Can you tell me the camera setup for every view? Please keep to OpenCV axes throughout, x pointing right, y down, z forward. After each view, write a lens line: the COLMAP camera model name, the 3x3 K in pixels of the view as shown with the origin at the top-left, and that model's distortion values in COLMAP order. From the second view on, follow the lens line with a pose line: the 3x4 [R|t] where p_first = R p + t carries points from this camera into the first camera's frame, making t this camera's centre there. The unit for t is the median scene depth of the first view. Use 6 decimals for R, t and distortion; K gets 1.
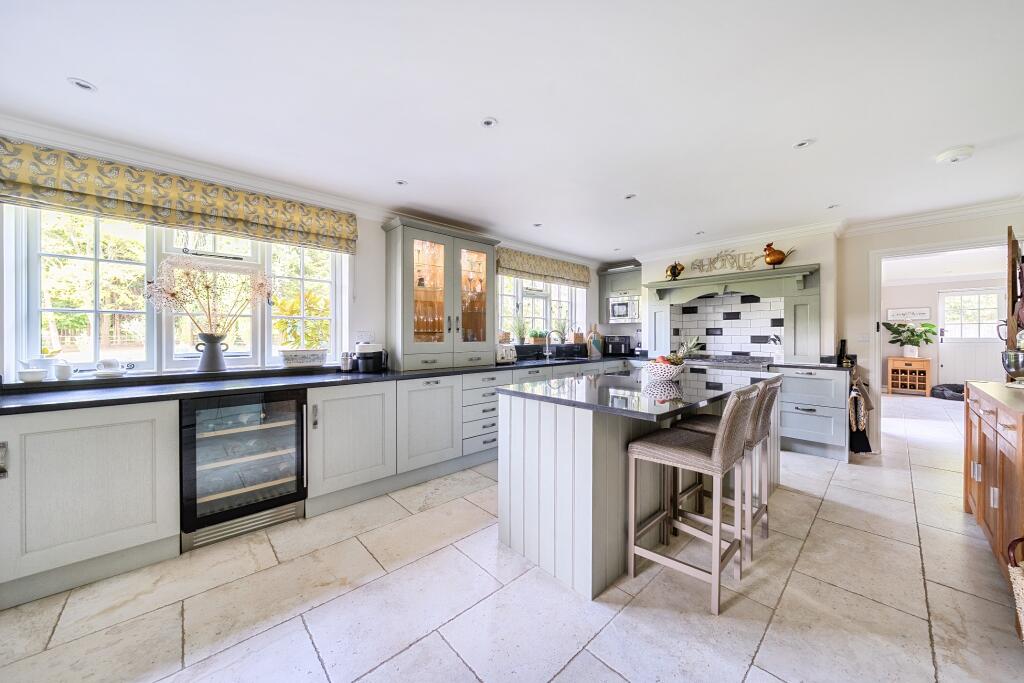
lens RADIAL K [[351.3, 0, 502.1], [0, 351.3, 337.0], [0, 0, 1]] dist [-0.005553, 0.000054]
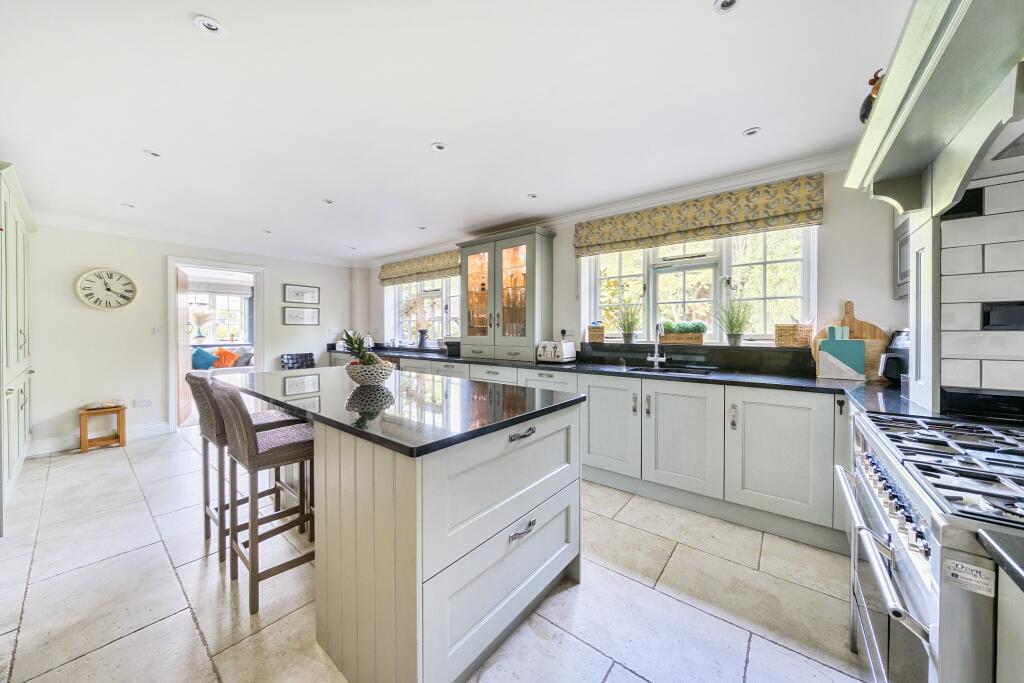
lens RADIAL K [[351.3, 0, 517.8], [0, 351.3, 332.7], [0, 0, 1]] dist [-0.005553, 0.000054]
pose [[0.167329, 0.006883, -0.985877, 0.835358], [-0.003350, 0.999974, 0.006413, -0.003651], [0.985895, 0.002230, 0.167348, 0.765531]]
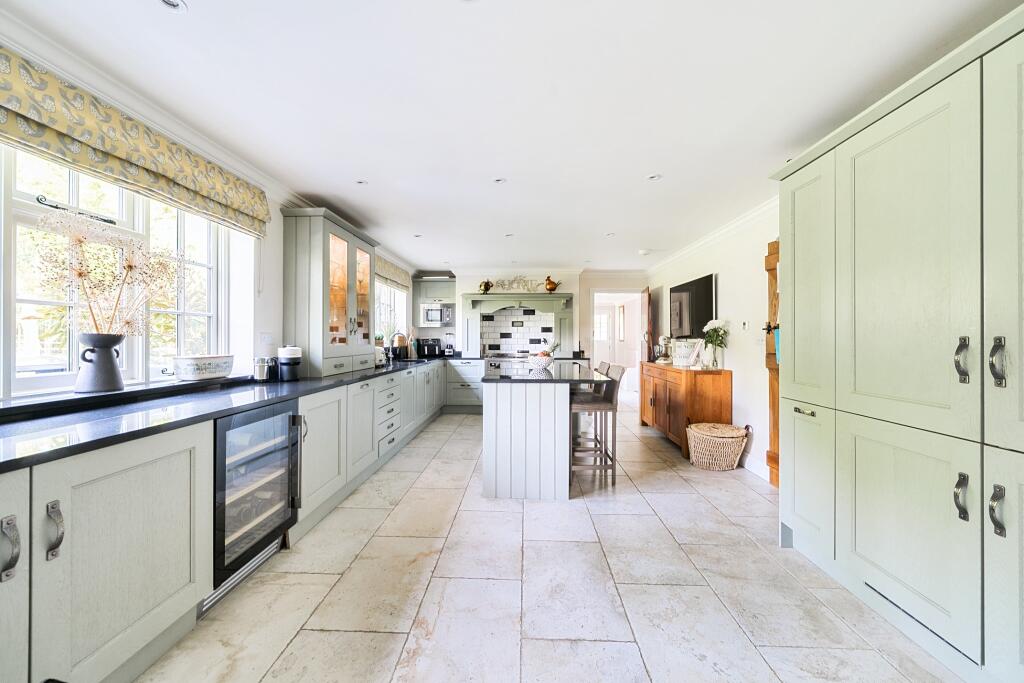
lens RADIAL K [[388.8, 0, 507.1], [0, 388.8, 338.7], [0, 0, 1]] dist [-0.001164, -0.000121]
pose [[0.710811, 0.001813, 0.703381, -0.511280], [-0.000364, 0.999997, -0.002209, -0.000153], [-0.703383, 0.001314, 0.710810, -0.040135]]
